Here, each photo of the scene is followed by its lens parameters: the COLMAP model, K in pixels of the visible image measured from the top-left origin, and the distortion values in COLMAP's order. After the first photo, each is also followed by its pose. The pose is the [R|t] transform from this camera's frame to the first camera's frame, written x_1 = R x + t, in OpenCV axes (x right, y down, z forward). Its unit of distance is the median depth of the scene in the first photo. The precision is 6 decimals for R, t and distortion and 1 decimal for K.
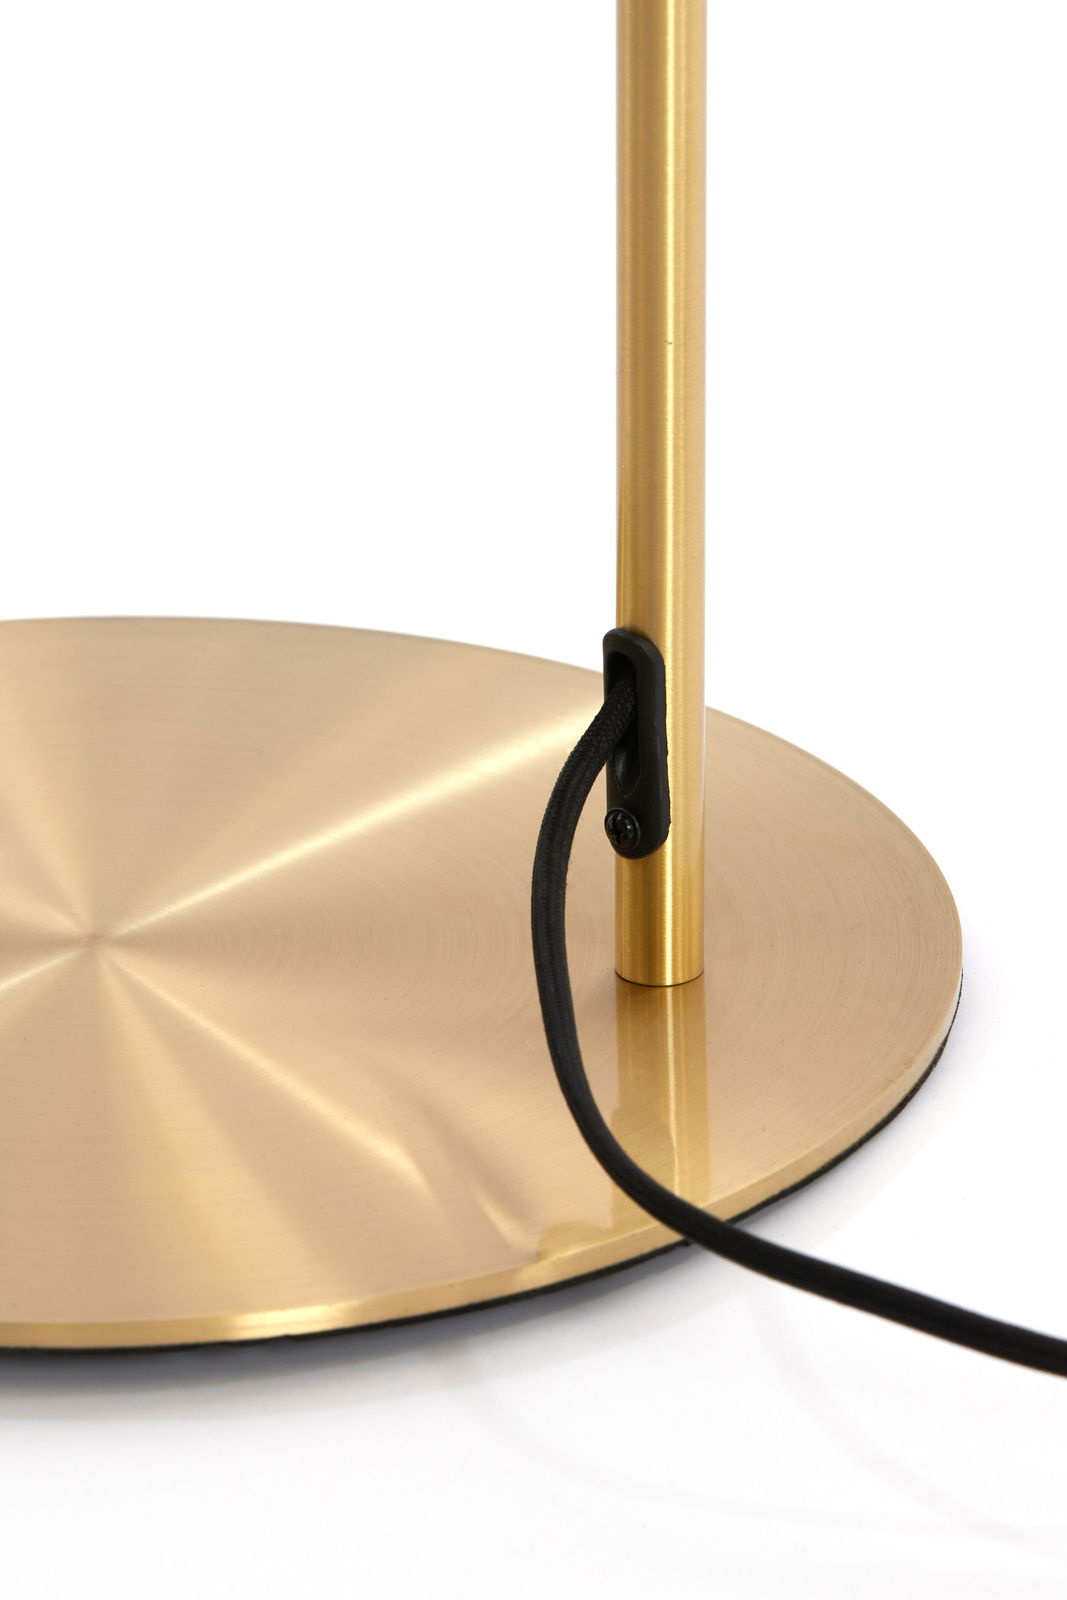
lens RADIAL K [[5995.7, 0, 533.7], [0, 5995.7, 800.9], [0, 0, 1]] dist [0.356684, 0.000000]
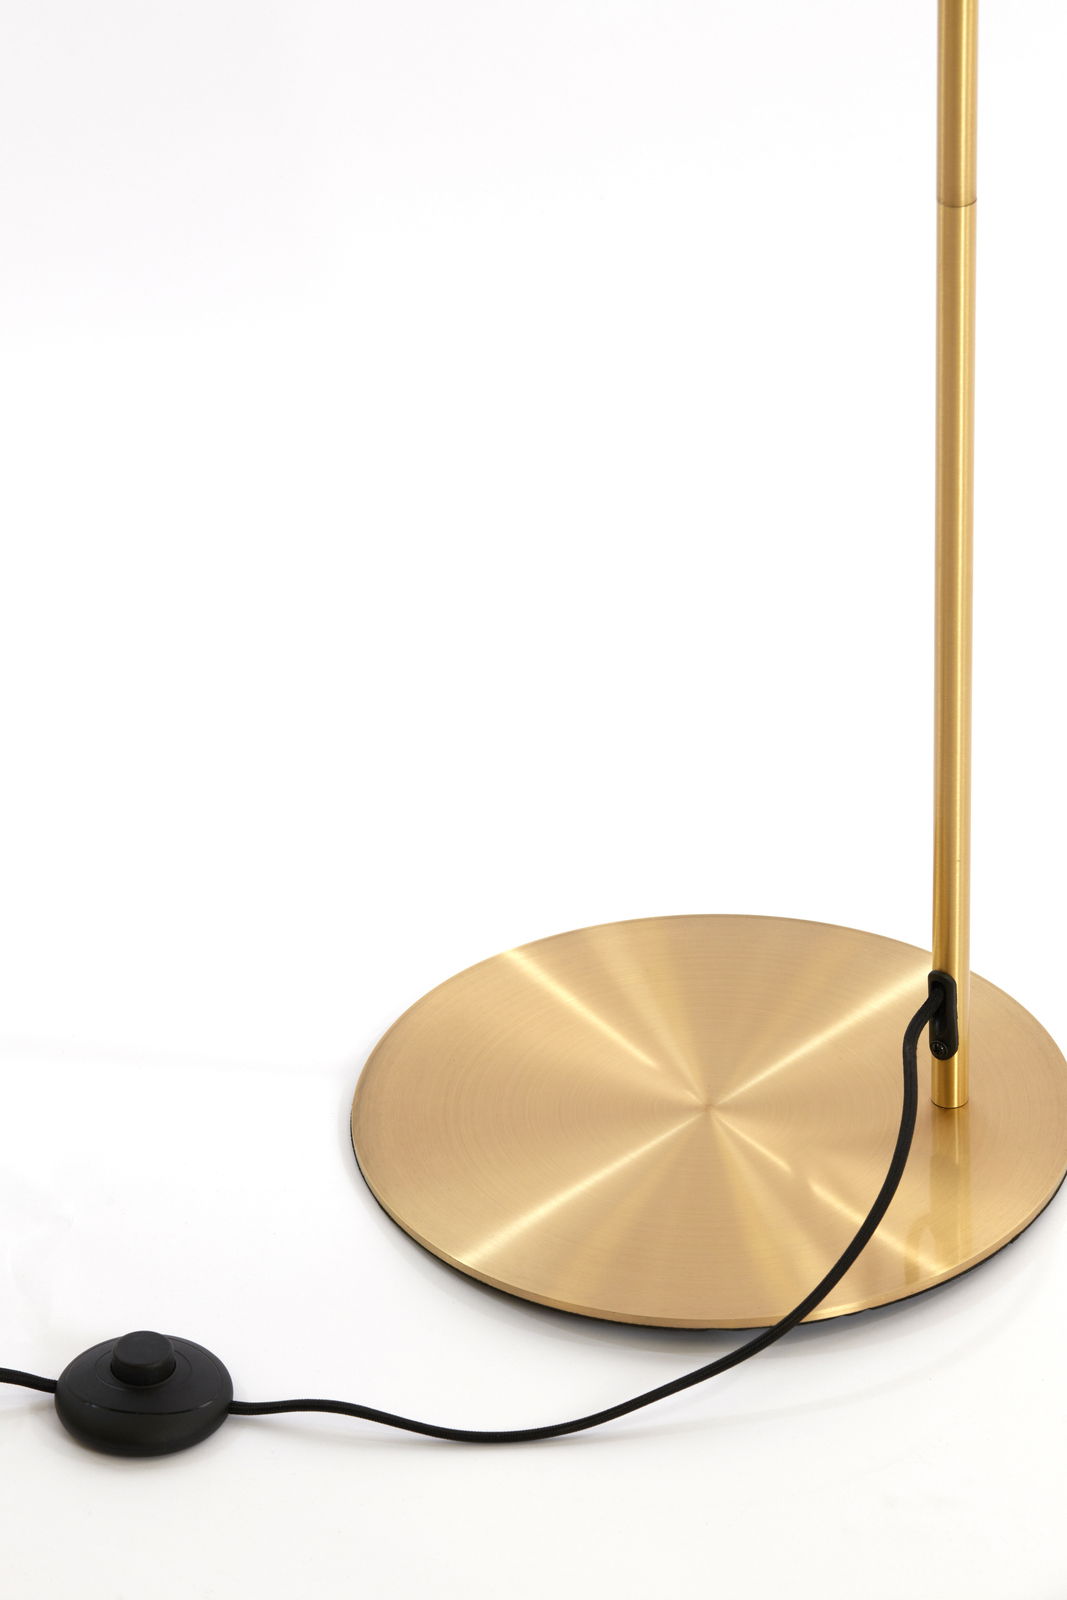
lens RADIAL K [[5995.7, 0, 533.1], [0, 5995.7, 799.4], [0, 0, 1]] dist [0.356684, 0.000000]
pose [[0.998808, 0.004748, -0.048587, -0.027131], [-0.003273, 0.999532, 0.030404, -0.158872], [0.048709, -0.030208, 0.998356, -1.260008]]
